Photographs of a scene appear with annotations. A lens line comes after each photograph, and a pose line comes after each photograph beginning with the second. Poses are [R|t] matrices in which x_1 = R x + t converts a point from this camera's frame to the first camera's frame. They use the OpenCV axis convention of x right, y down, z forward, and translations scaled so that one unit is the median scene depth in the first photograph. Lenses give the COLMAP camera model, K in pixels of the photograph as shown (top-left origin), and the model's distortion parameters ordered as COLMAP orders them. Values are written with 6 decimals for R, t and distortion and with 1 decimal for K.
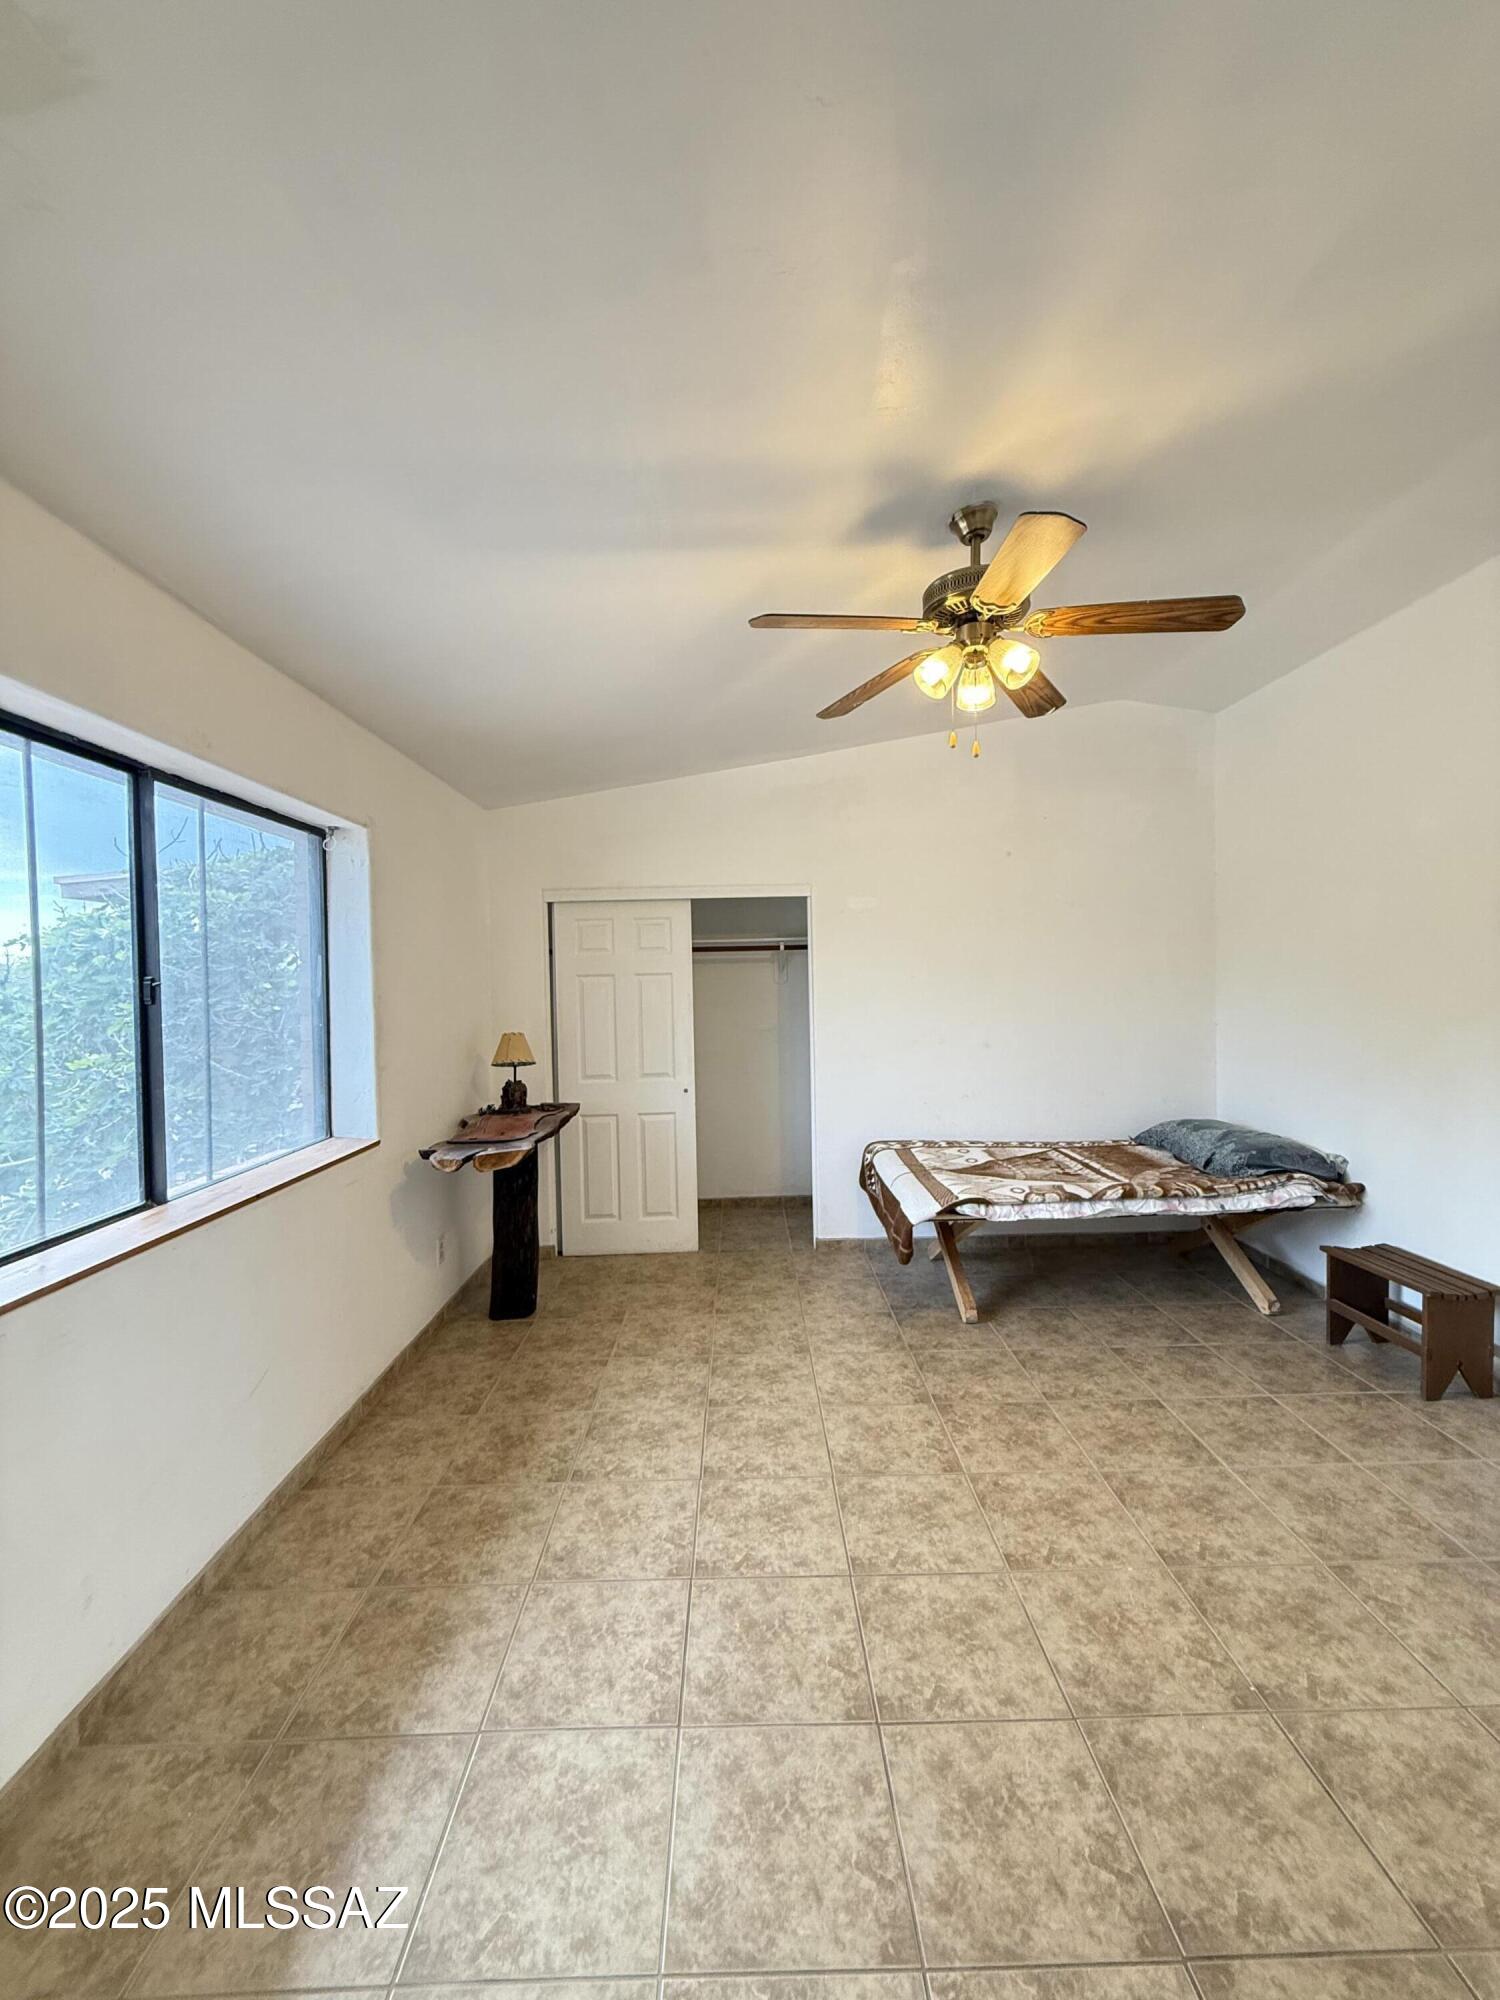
lens RADIAL K [[797.6, 0, 753.2], [0, 797.6, 994.5], [0, 0, 1]] dist [0.001098, 0.000050]
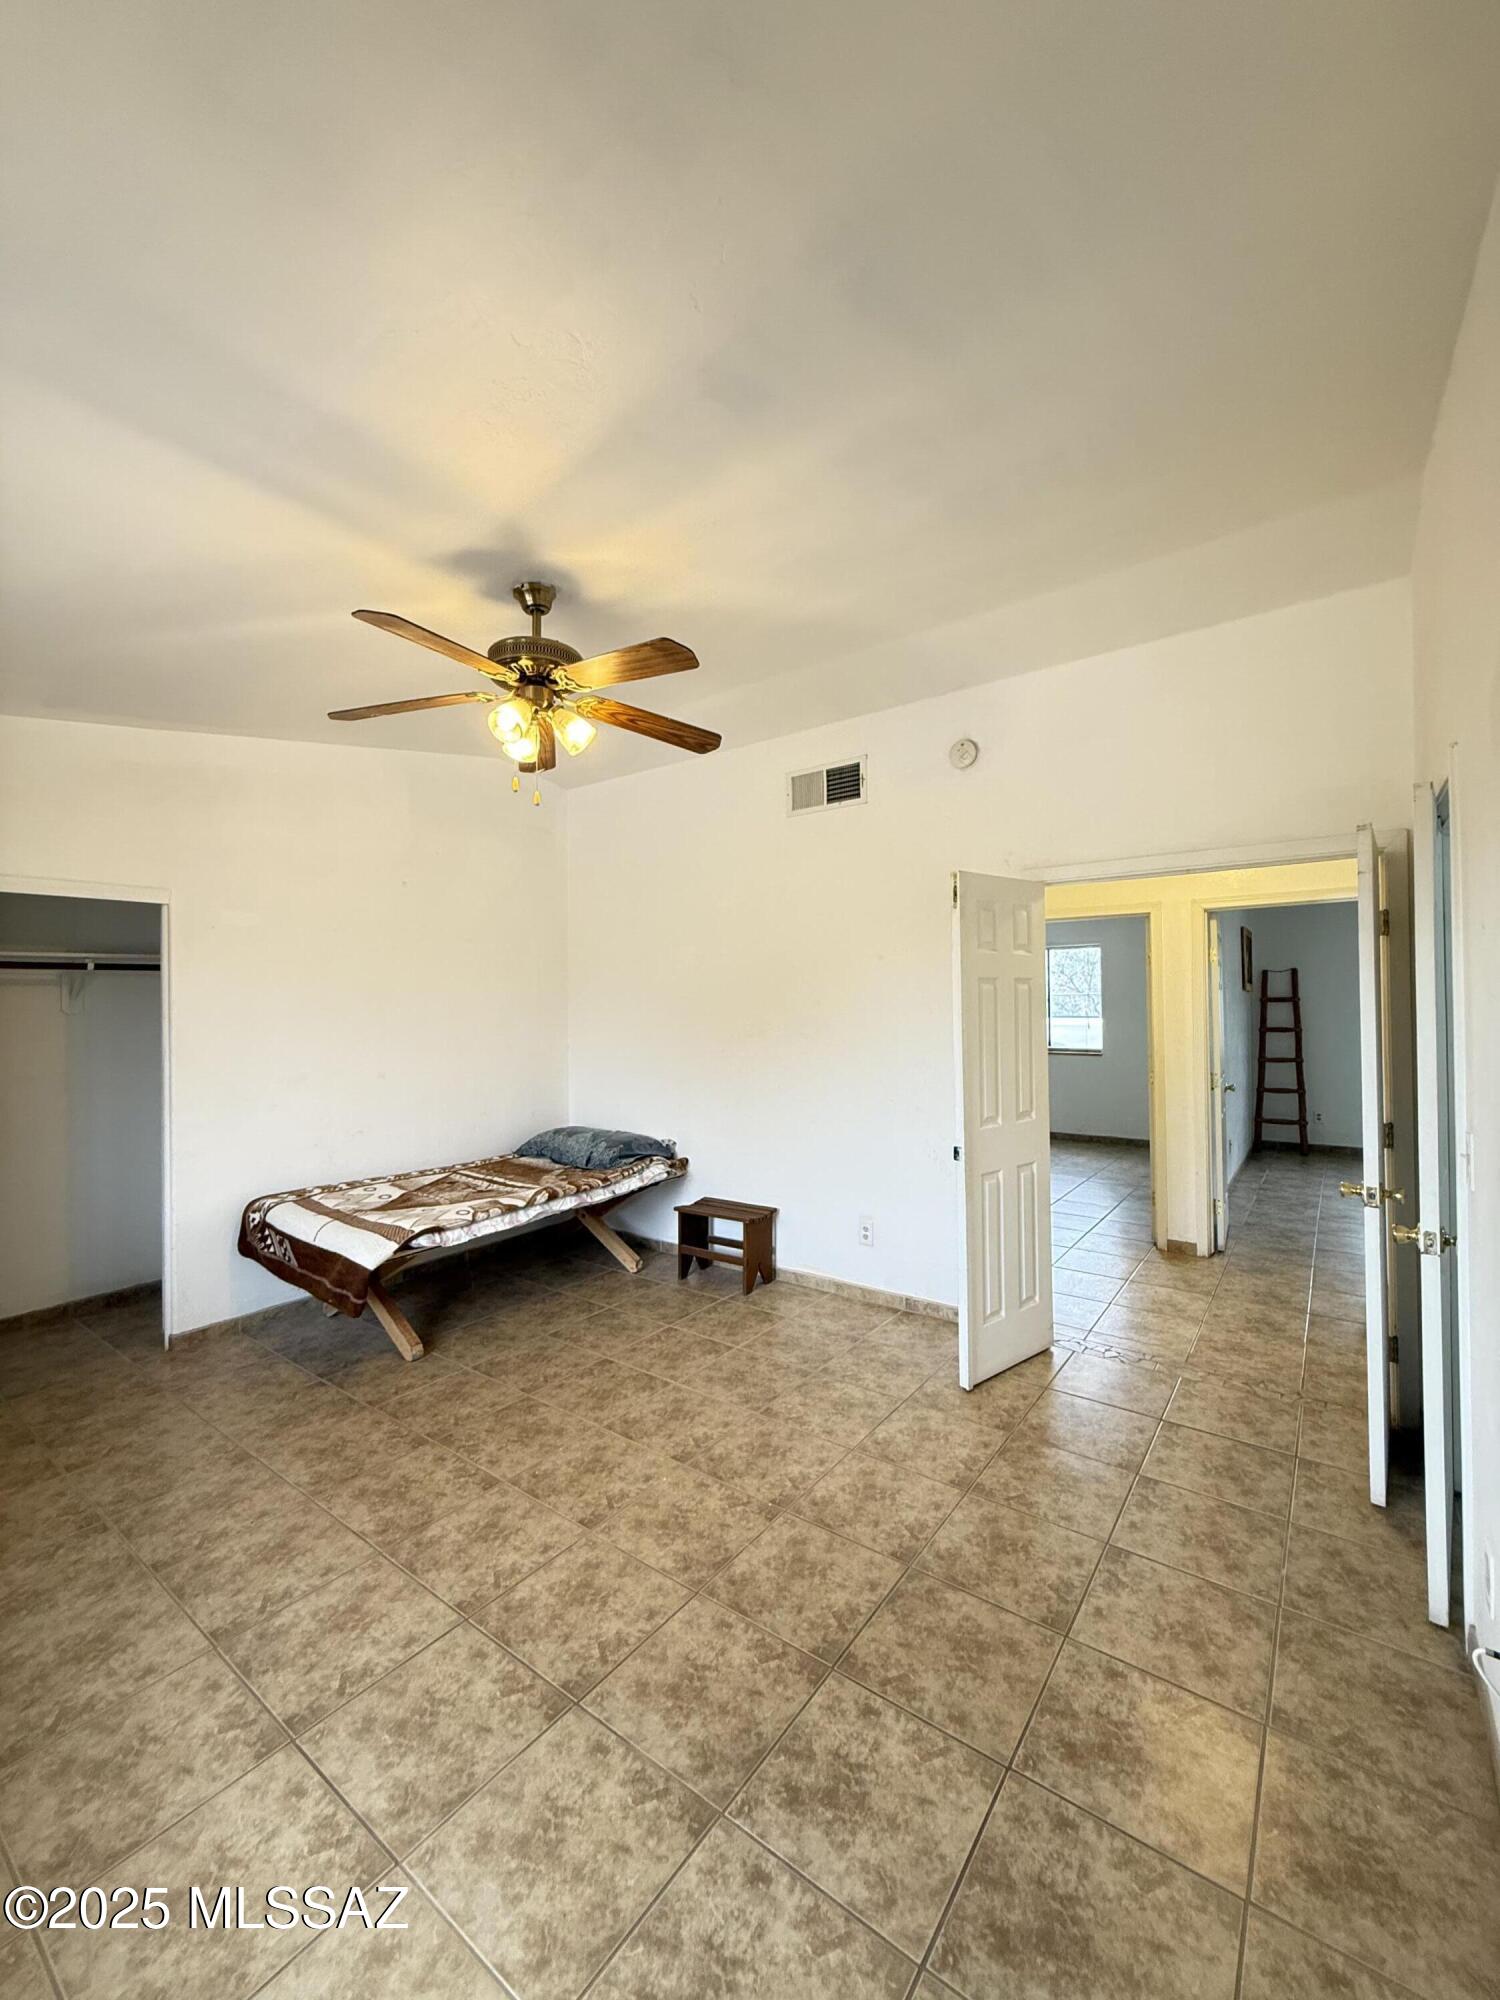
lens RADIAL K [[797.6, 0, 753.2], [0, 797.6, 994.5], [0, 0, 1]] dist [0.001098, 0.000050]
pose [[0.609111, 0.017522, 0.792891, -0.331720], [0.014758, 0.999332, -0.033422, 0.004410], [-0.792947, 0.032059, 0.608446, 0.079470]]
